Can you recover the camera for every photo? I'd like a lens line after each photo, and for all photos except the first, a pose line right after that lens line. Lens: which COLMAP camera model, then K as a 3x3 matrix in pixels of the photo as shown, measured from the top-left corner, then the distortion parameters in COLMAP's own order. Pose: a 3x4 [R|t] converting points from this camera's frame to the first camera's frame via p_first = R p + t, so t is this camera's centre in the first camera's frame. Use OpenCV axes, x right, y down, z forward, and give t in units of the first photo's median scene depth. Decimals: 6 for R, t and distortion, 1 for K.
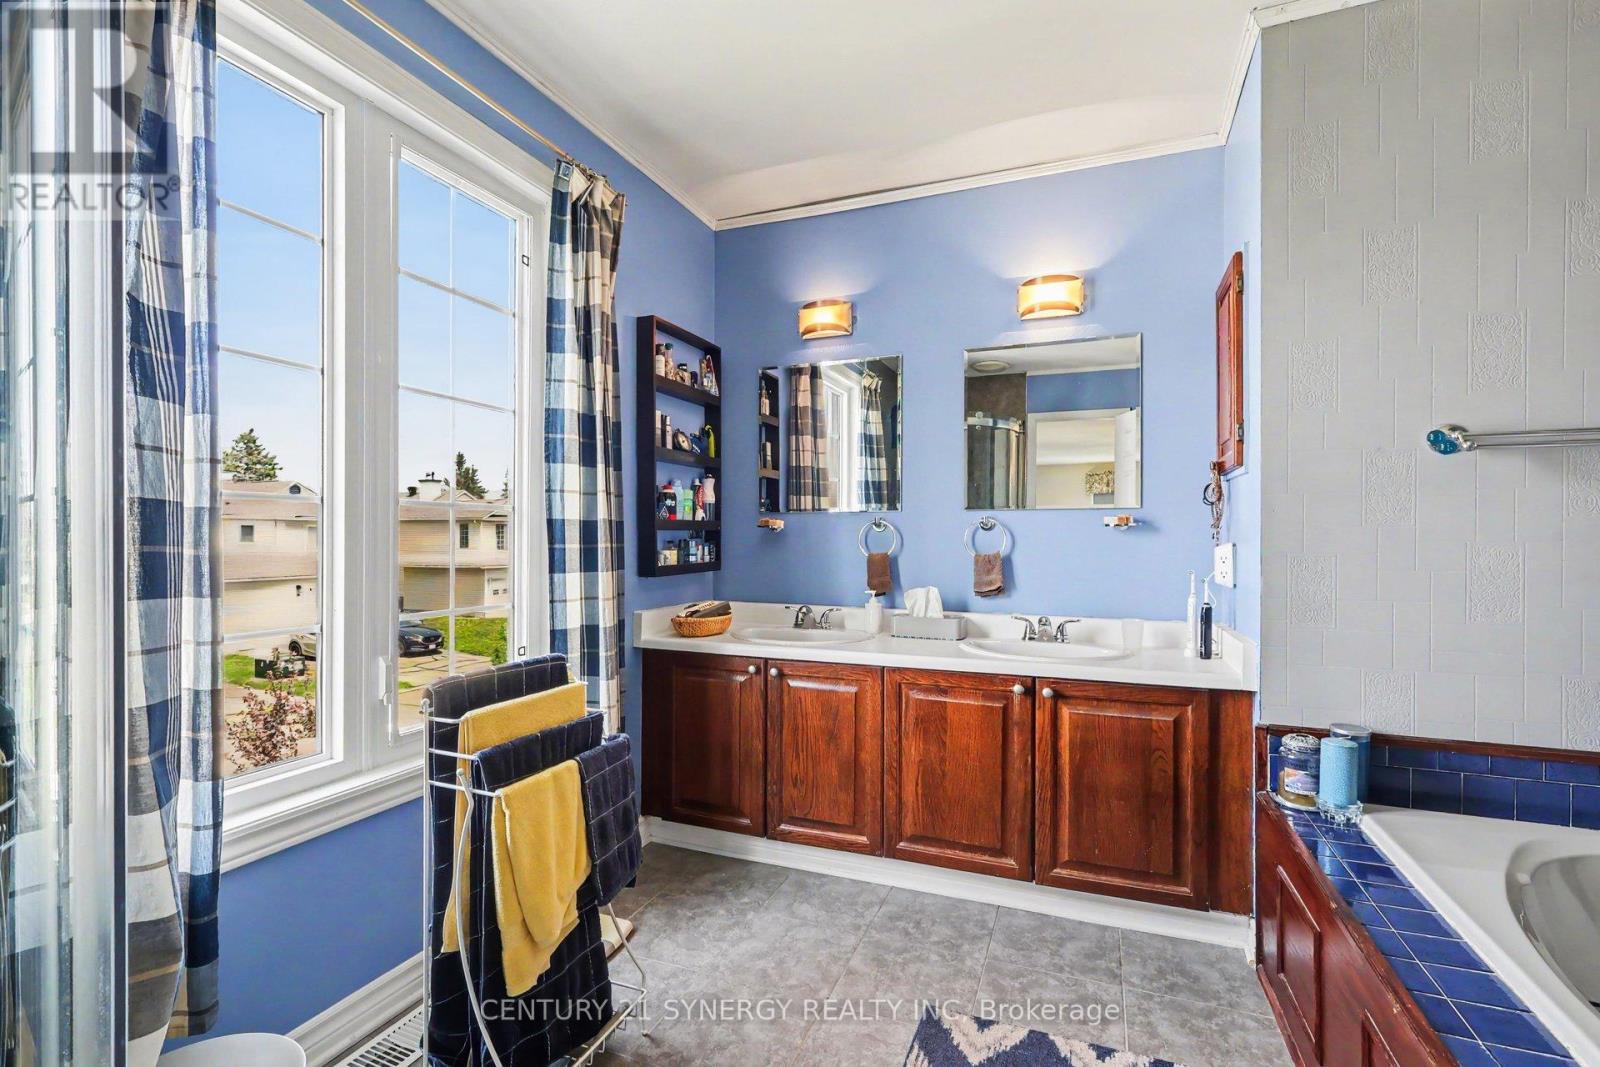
lens RADIAL K [[749.6, 0, 800.9], [0, 749.6, 538.8], [0, 0, 1]] dist [0.000067, -0.000708]
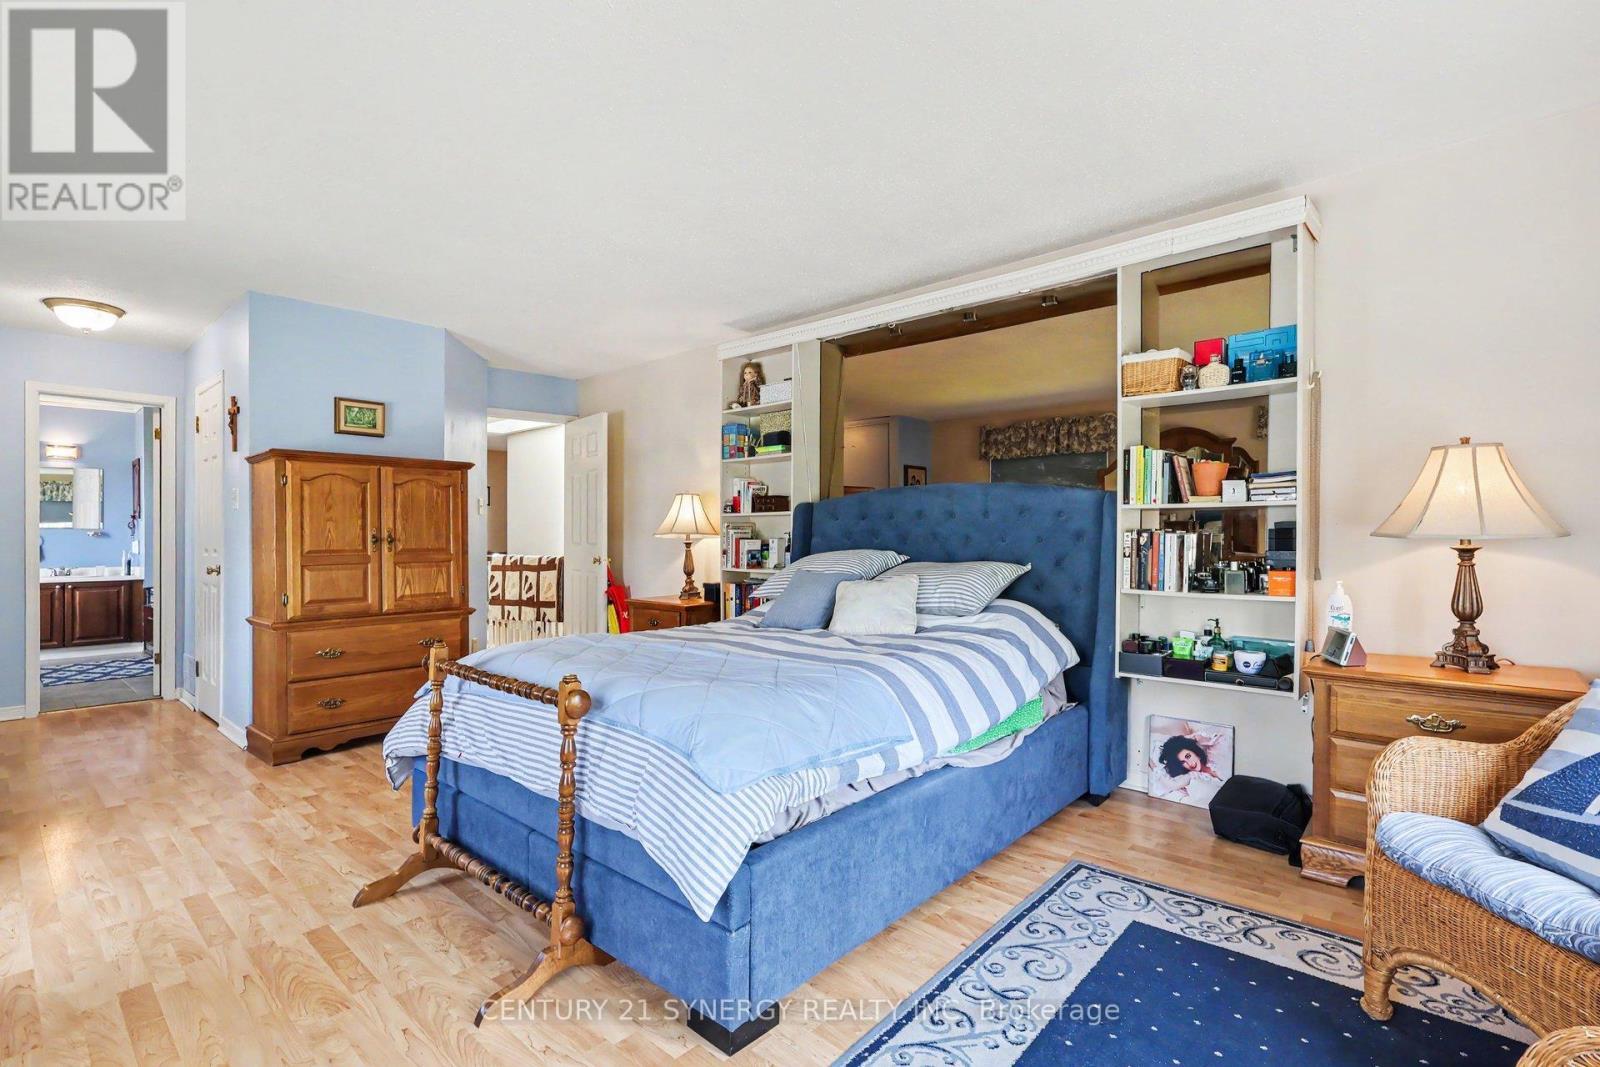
lens RADIAL K [[749.6, 0, 800.9], [0, 749.6, 538.8], [0, 0, 1]] dist [0.000067, -0.000708]
pose [[0.355970, -0.005443, 0.934482, -1.571766], [0.003985, 0.999983, 0.004307, -0.005112], [-0.934489, 0.002191, 0.355985, -3.105332]]
